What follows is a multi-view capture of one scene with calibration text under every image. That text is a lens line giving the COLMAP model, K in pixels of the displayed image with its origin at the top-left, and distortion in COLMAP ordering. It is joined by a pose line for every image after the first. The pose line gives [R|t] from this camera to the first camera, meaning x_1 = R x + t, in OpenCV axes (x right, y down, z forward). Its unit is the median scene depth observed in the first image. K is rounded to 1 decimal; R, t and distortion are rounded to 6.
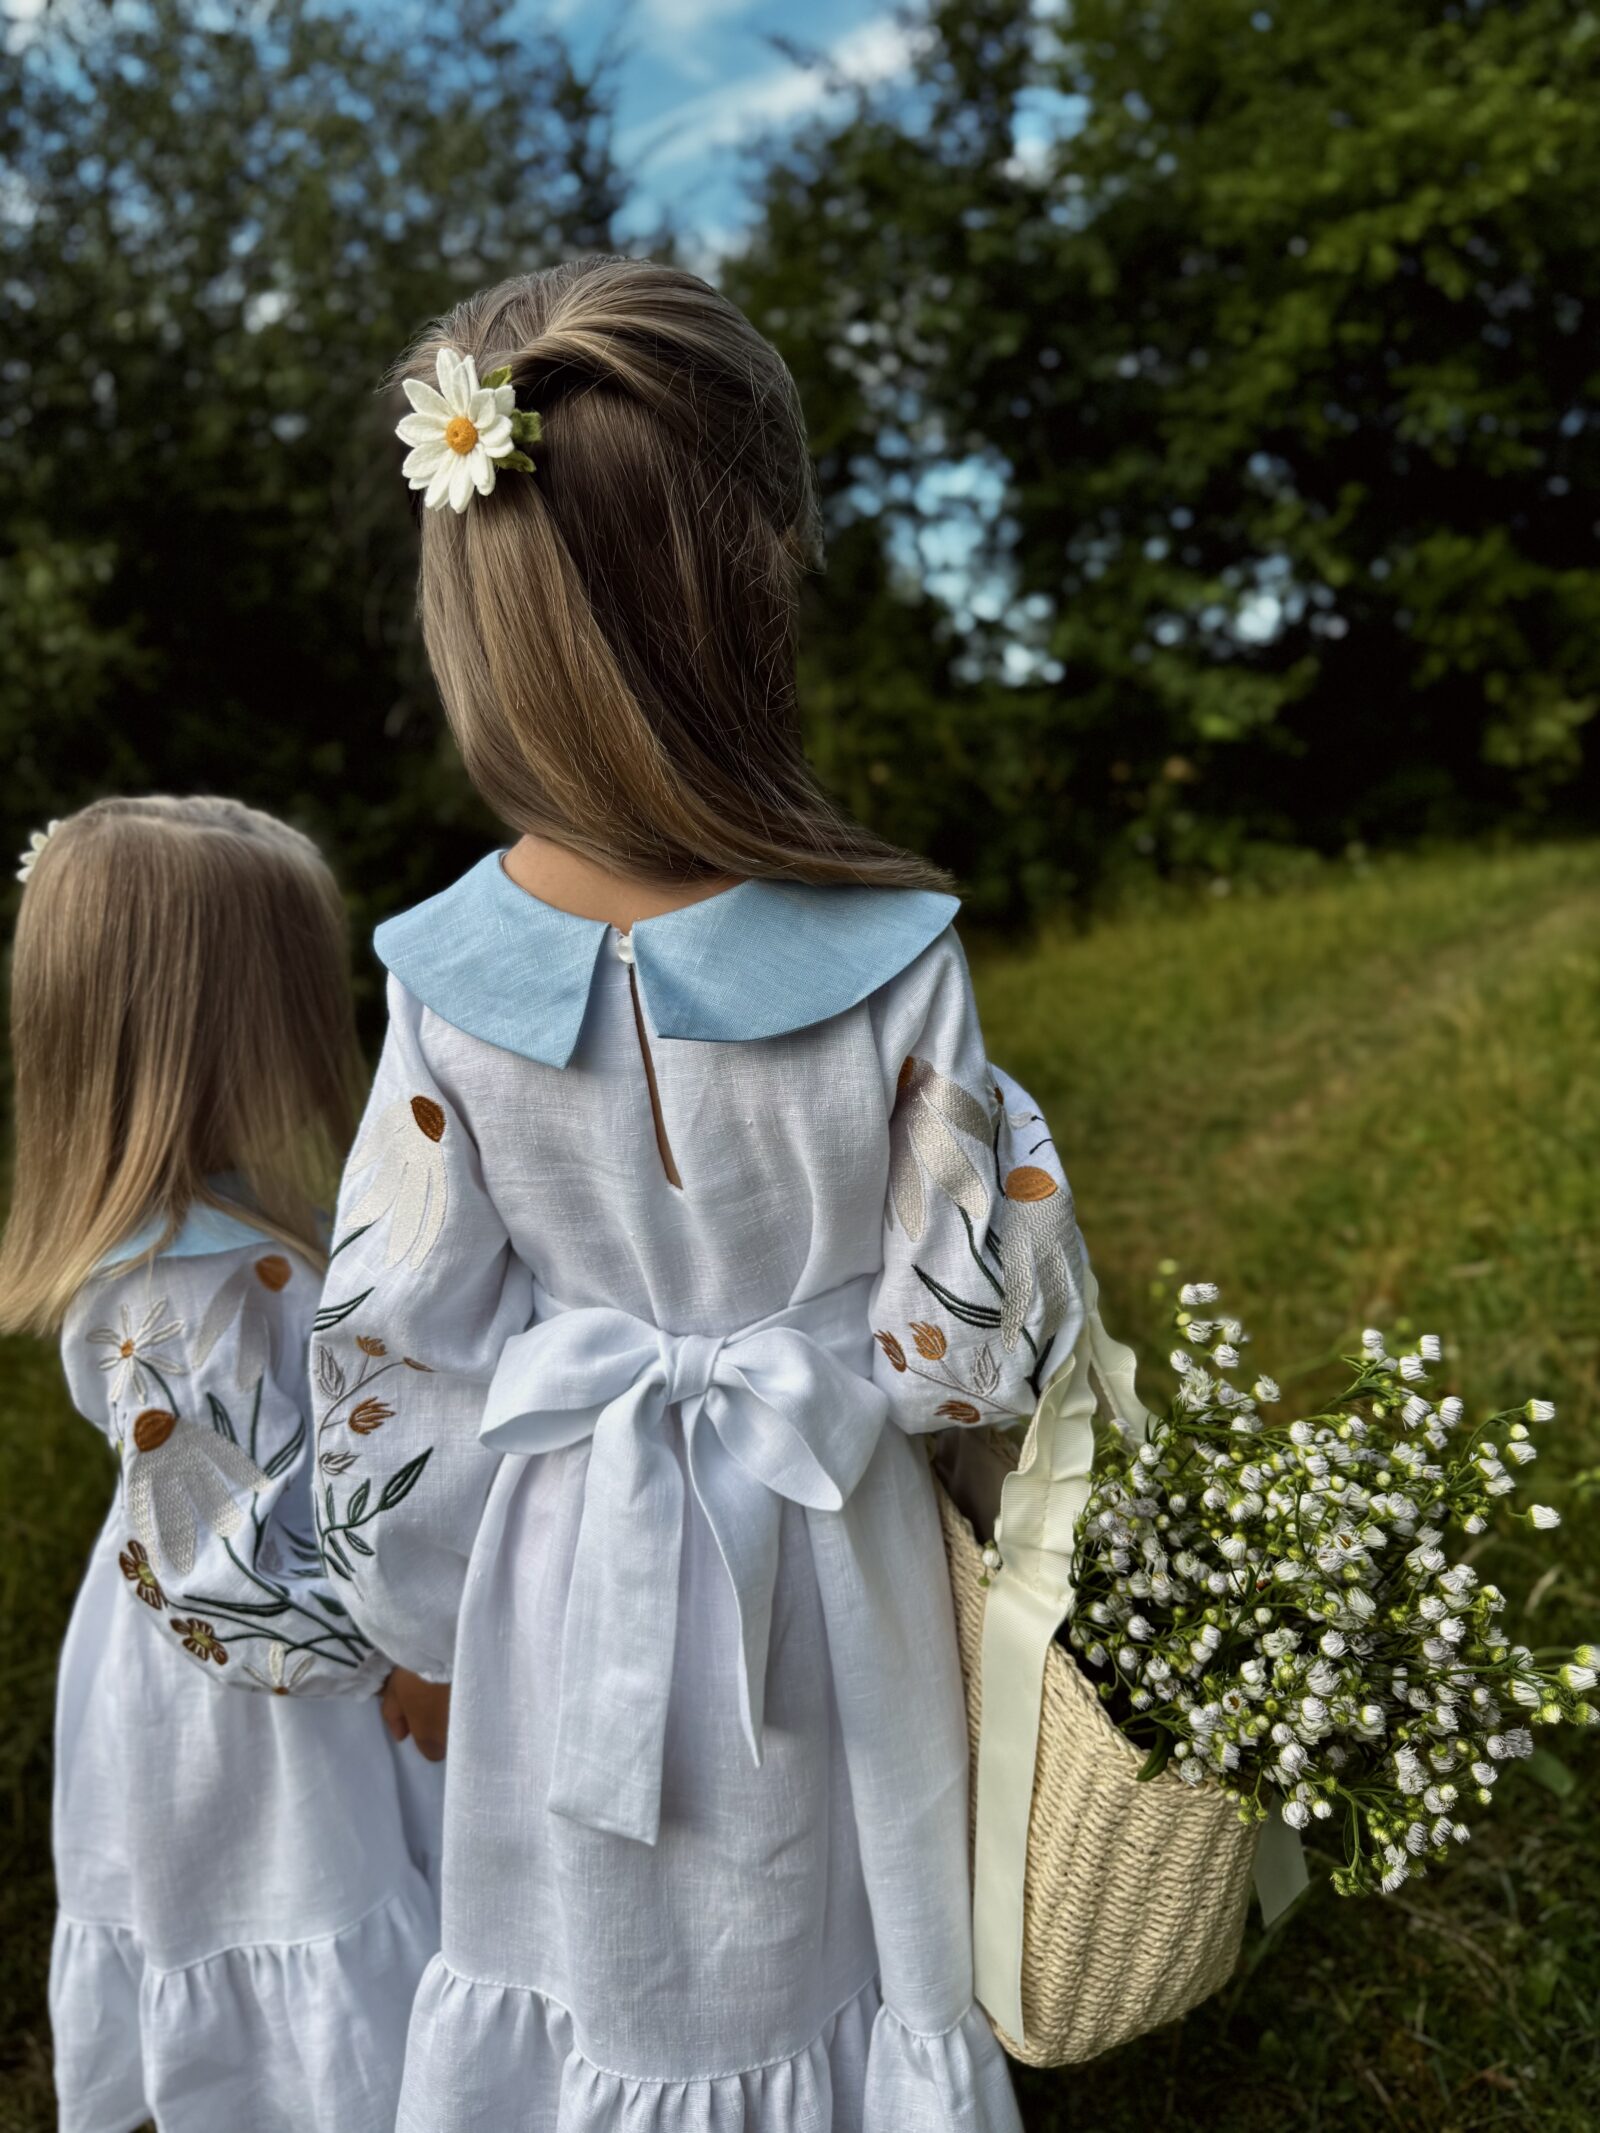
lens RADIAL K [[1525.9, 0, 802.0], [0, 1525.9, 1039.3], [0, 0, 1]] dist [-0.005933, -0.001802]
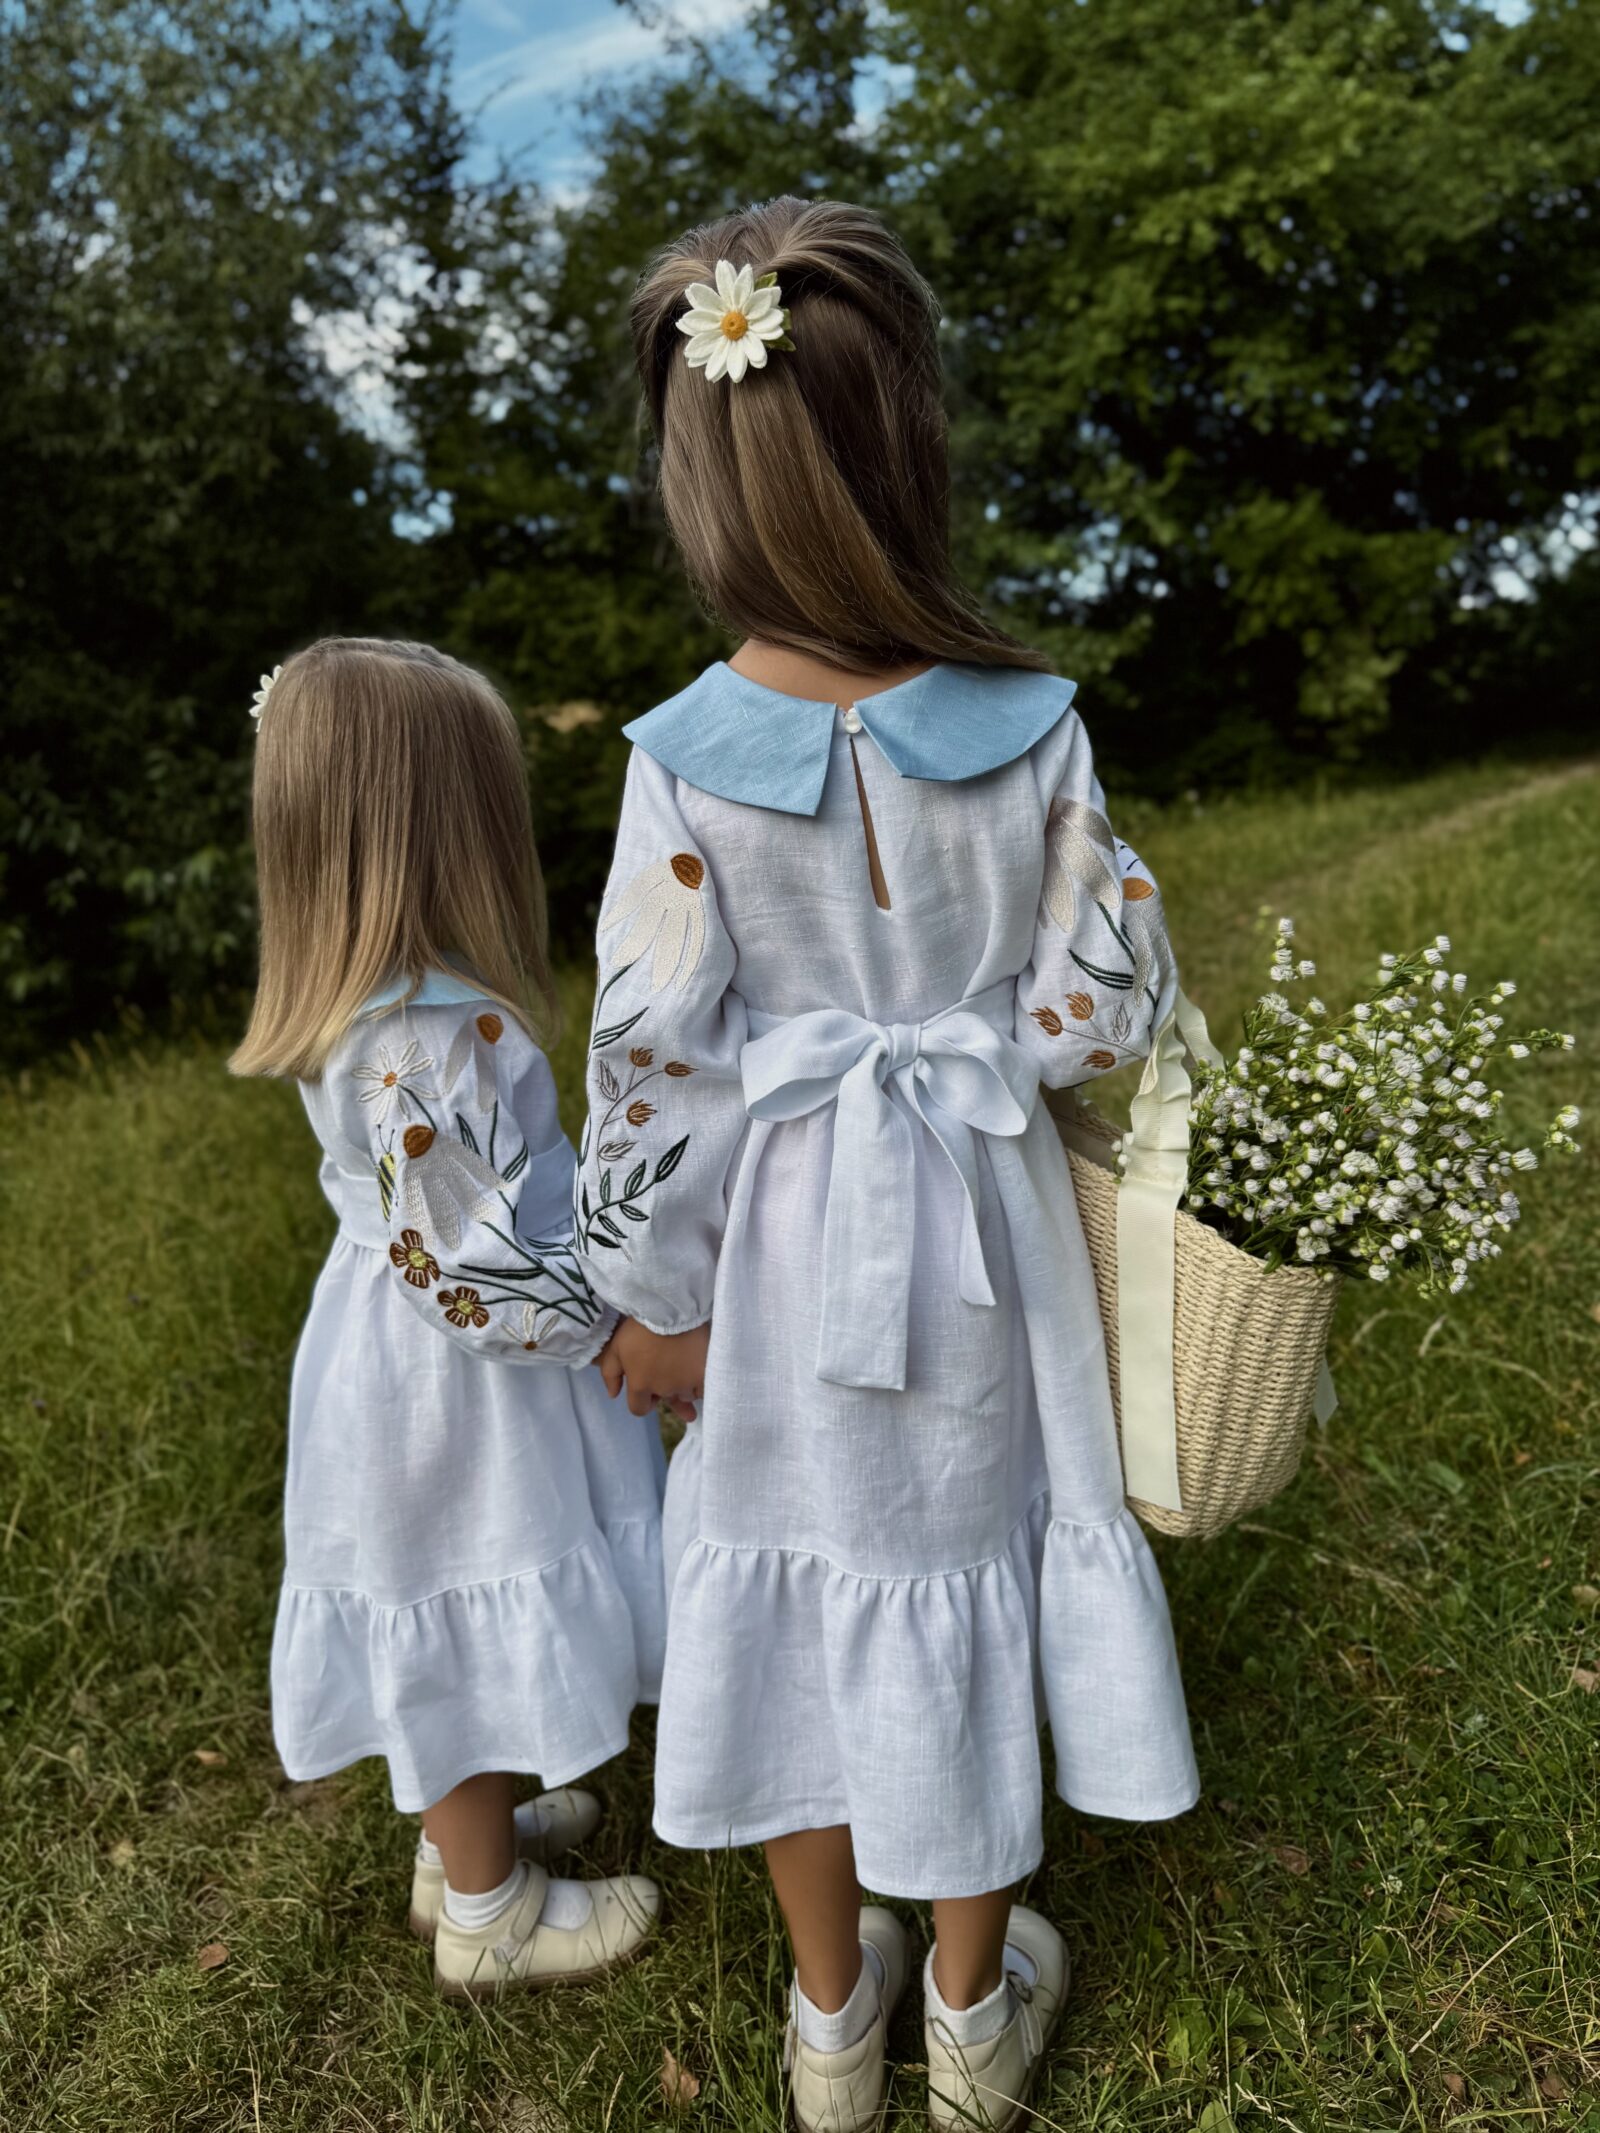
lens RADIAL K [[1525.9, 0, 802.0], [0, 1525.9, 1039.3], [0, 0, 1]] dist [-0.005933, -0.001802]
pose [[0.993482, -0.025285, 0.111148, -0.152685], [0.023072, 0.999510, 0.021148, 0.093863], [-0.111628, -0.018445, 0.993579, -0.158032]]
